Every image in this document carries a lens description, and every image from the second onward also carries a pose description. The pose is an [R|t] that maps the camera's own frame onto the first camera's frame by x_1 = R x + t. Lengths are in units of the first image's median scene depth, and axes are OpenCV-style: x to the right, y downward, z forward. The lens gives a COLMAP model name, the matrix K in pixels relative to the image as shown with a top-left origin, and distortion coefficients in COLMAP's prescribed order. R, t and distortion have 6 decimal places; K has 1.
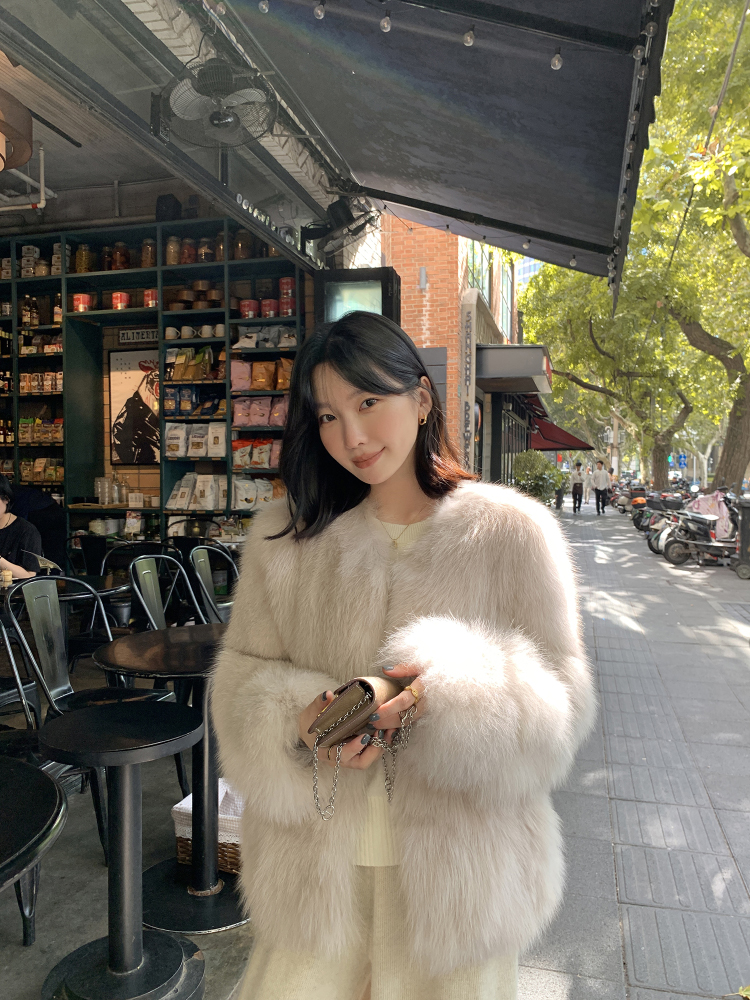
lens RADIAL K [[763.0, 0, 382.3], [0, 763.0, 496.2], [0, 0, 1]] dist [0.047586, -0.035961]
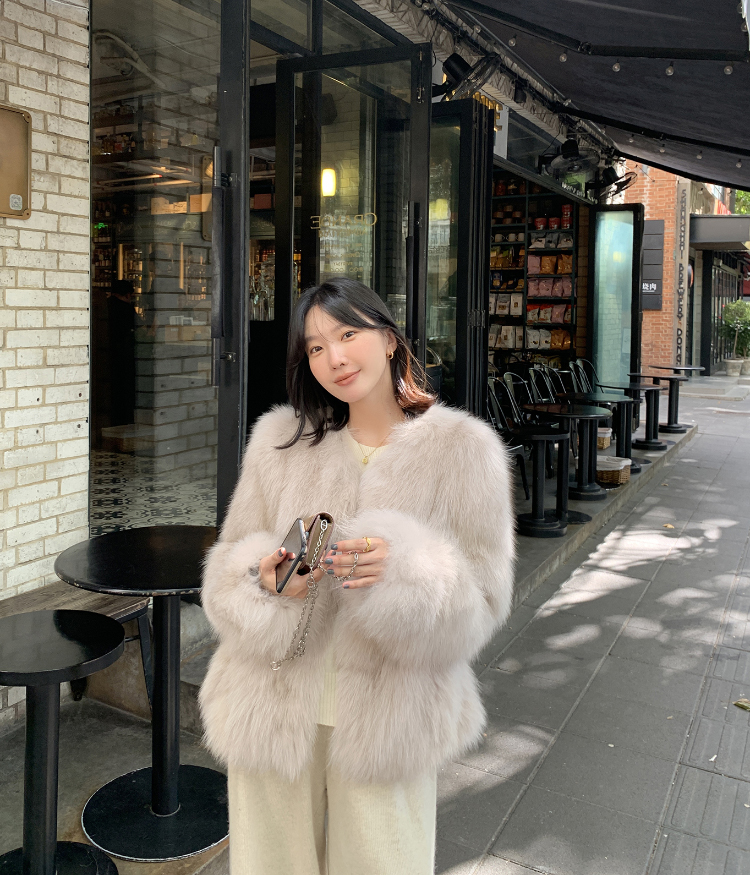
lens RADIAL K [[823.0, 0, 318.3], [0, 823.0, 344.1], [0, 0, 1]] dist [-0.009013, 0.000000]
pose [[0.957563, 0.019004, -0.287597, -0.115509], [-0.015582, 0.999778, 0.014186, -0.008405], [0.287803, -0.009102, 0.957646, -0.761392]]
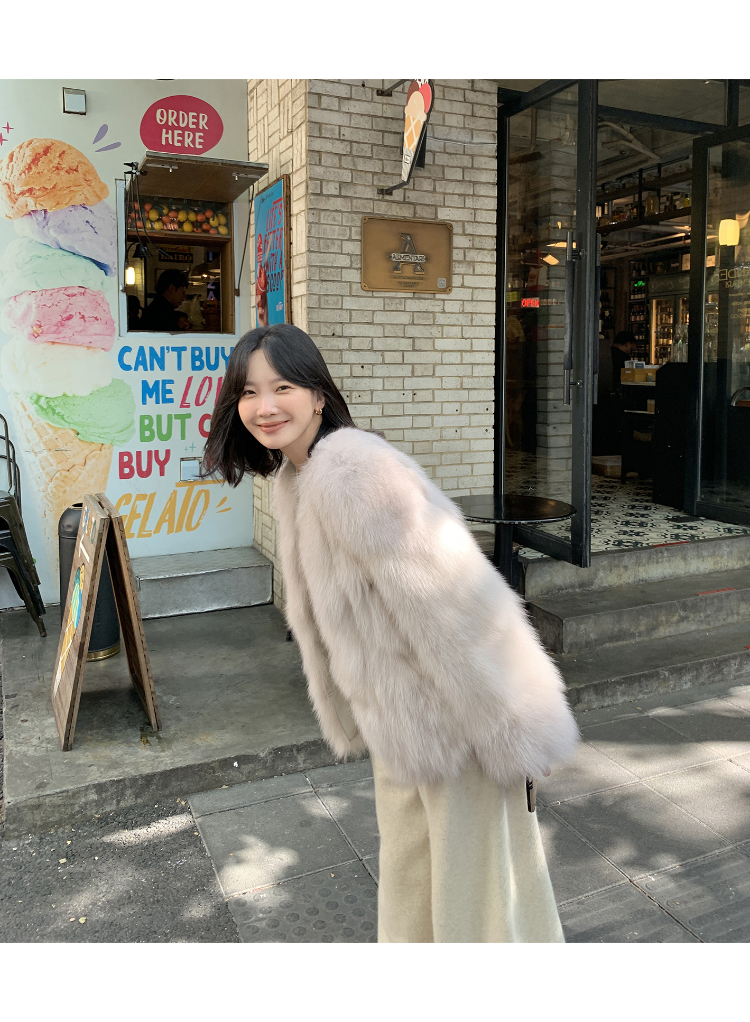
lens RADIAL K [[779.8, 0, 423.0], [0, 779.8, 420.8], [0, 0, 1]] dist [0.047586, -0.035961]
pose [[0.639298, 0.056256, -0.766898, 0.083103], [-0.018987, 0.998171, 0.057394, 0.001672], [0.768724, -0.022131, 0.639197, -0.814134]]
